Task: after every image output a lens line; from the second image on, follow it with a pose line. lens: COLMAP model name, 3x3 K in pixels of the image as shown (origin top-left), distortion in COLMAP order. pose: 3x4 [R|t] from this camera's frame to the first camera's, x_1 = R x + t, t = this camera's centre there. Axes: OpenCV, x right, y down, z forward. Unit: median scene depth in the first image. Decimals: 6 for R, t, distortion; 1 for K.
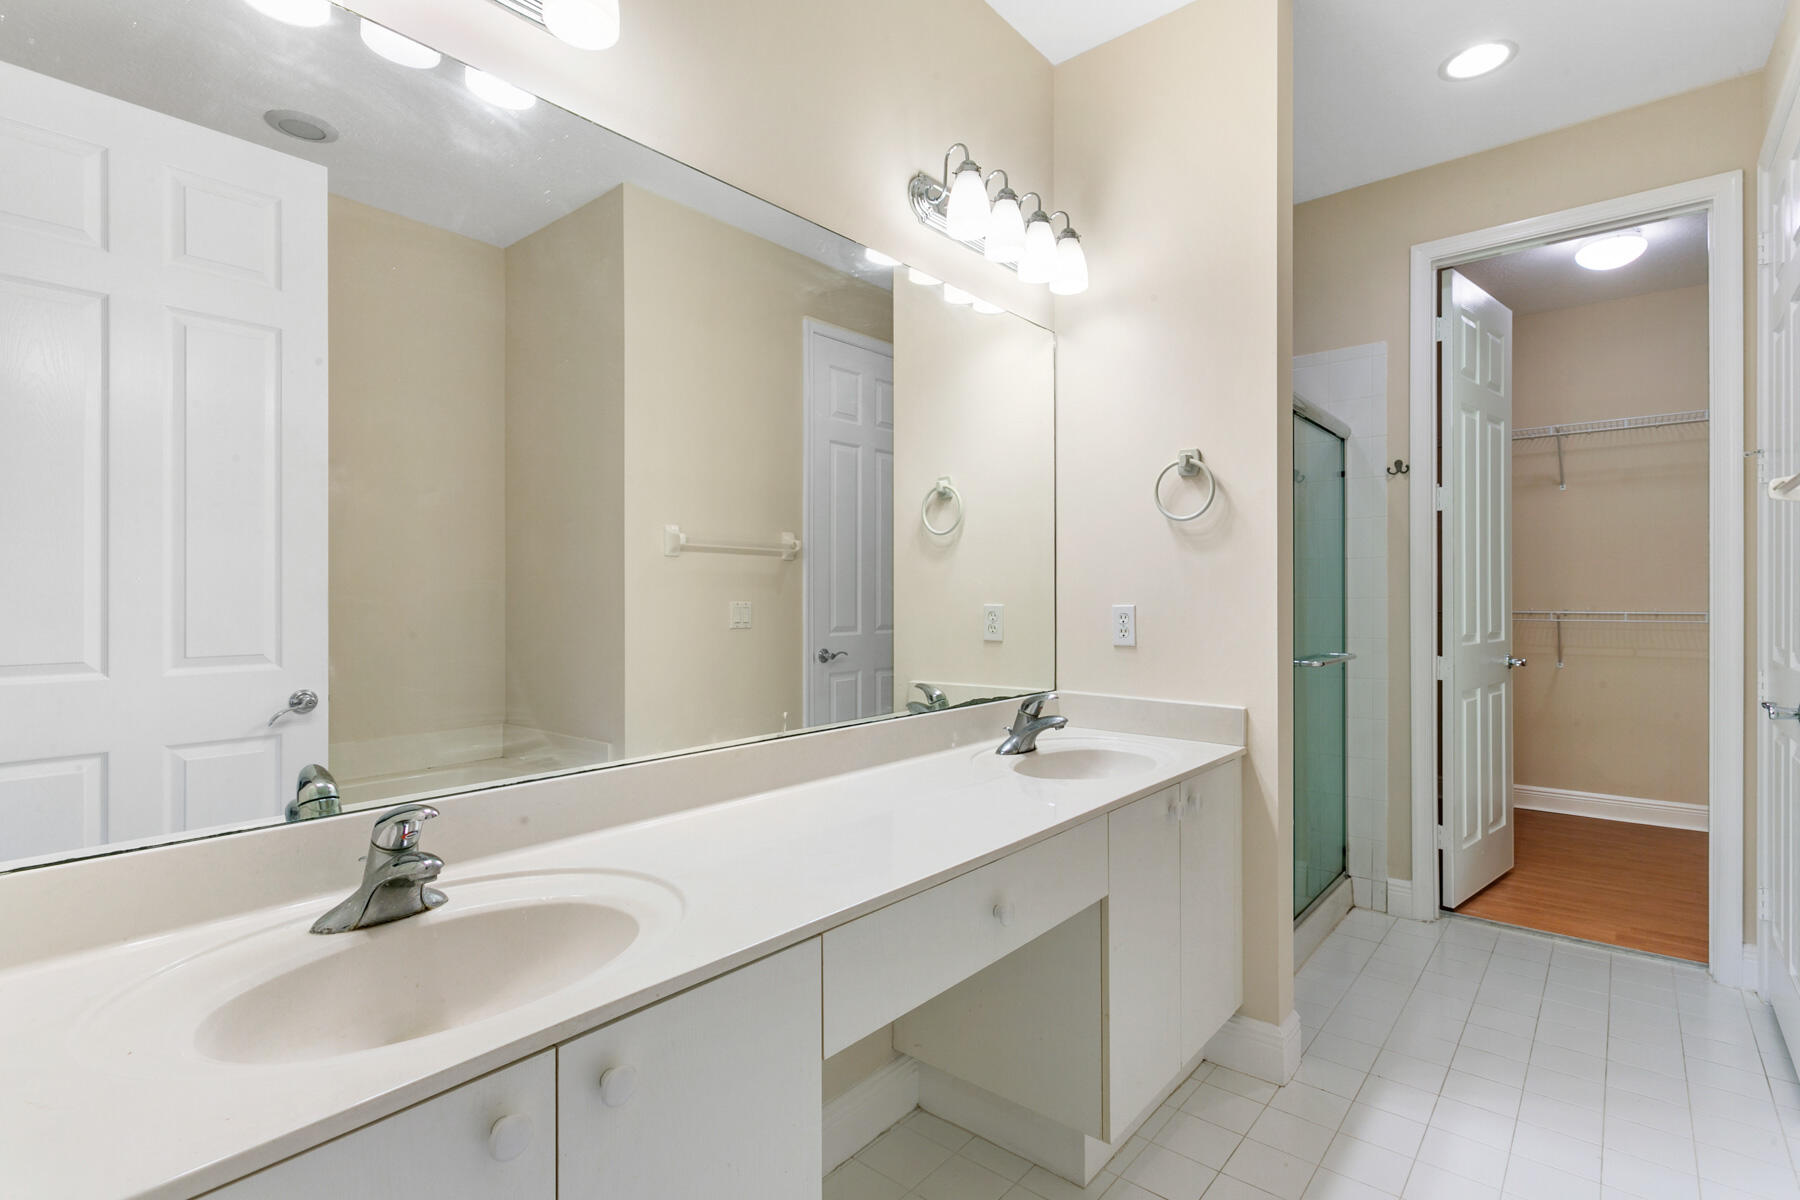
lens RADIAL K [[870.9, 0, 894.9], [0, 870.9, 598.1], [0, 0, 1]] dist [0.004332, 0.000436]
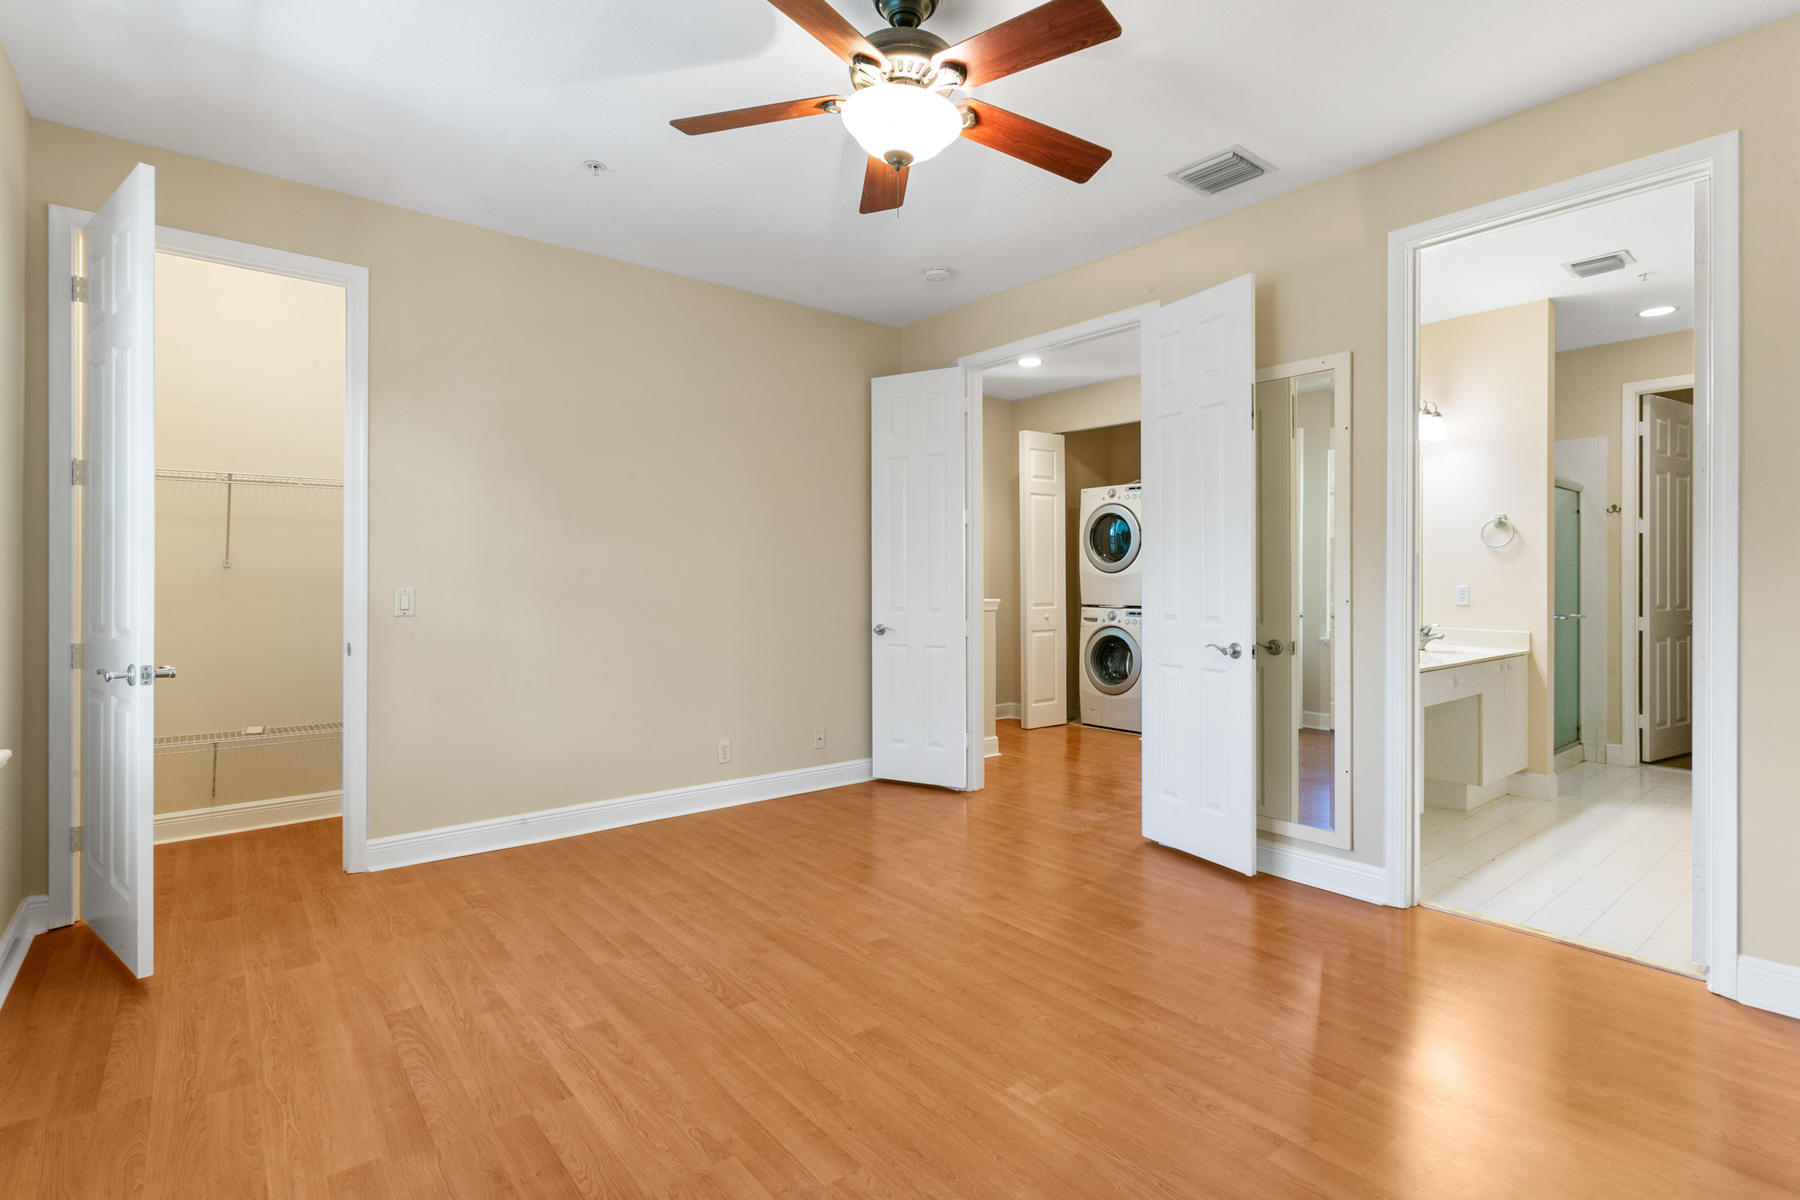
lens RADIAL K [[870.9, 0, 901.7], [0, 870.9, 588.0], [0, 0, 1]] dist [0.004332, 0.000436]
pose [[0.983897, 0.002395, -0.178723, -1.927079], [-0.001823, 0.999993, 0.003368, 0.022223], [0.178730, -0.002988, 0.983894, -3.665138]]
